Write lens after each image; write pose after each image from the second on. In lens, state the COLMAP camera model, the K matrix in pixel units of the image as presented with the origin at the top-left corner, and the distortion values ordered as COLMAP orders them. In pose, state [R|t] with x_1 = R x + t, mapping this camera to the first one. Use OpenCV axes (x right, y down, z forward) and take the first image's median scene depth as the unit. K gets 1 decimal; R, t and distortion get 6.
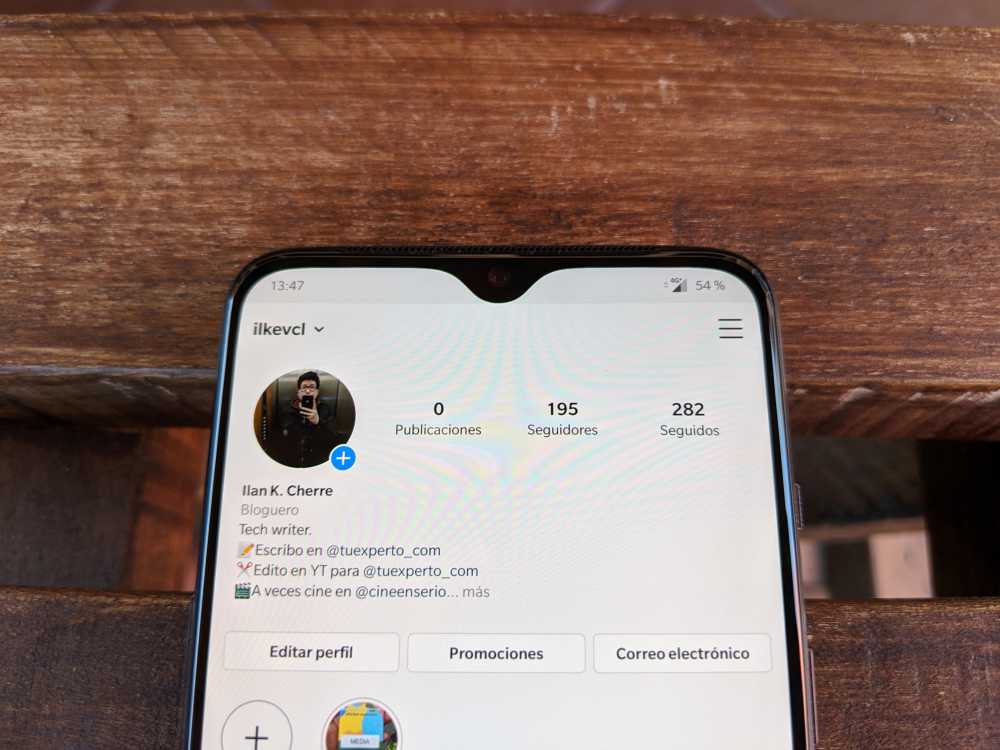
lens RADIAL K [[969.8, 0, 500.0], [0, 969.8, 375.0], [0, 0, 1]] dist [0.090529, -0.378903]
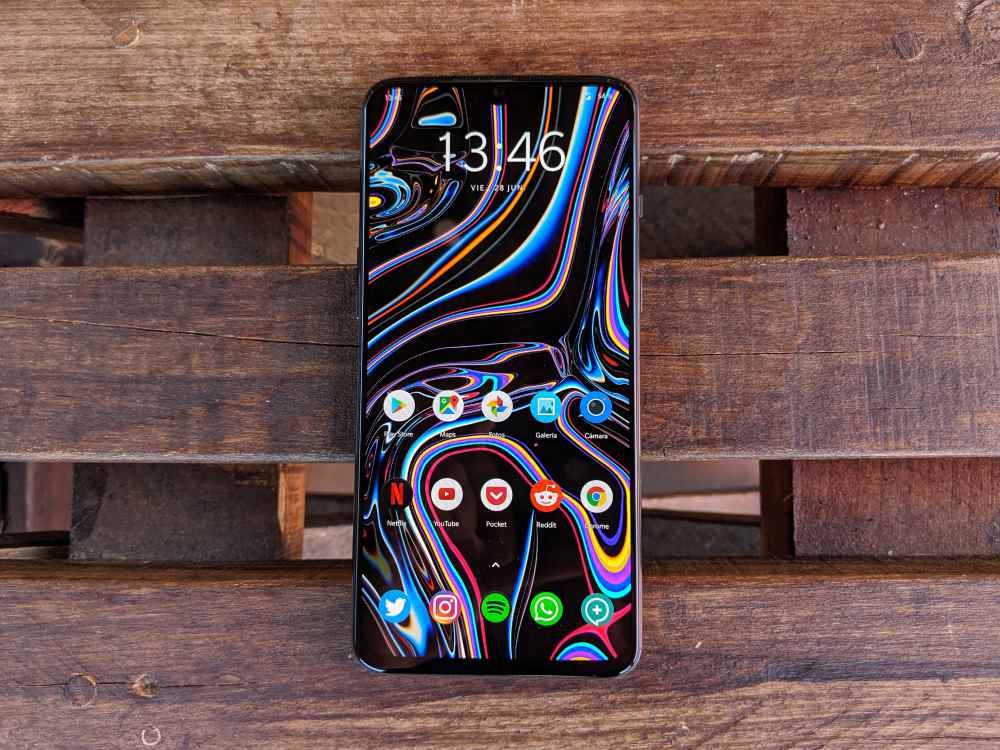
lens RADIAL K [[969.8, 0, 500.0], [0, 969.8, 375.0], [0, 0, 1]] dist [0.090529, -0.378903]
pose [[0.999539, -0.027157, -0.013560, 0.036814], [0.029291, 0.980140, 0.196132, 0.049843], [0.007964, -0.196439, 0.980484, -0.931194]]
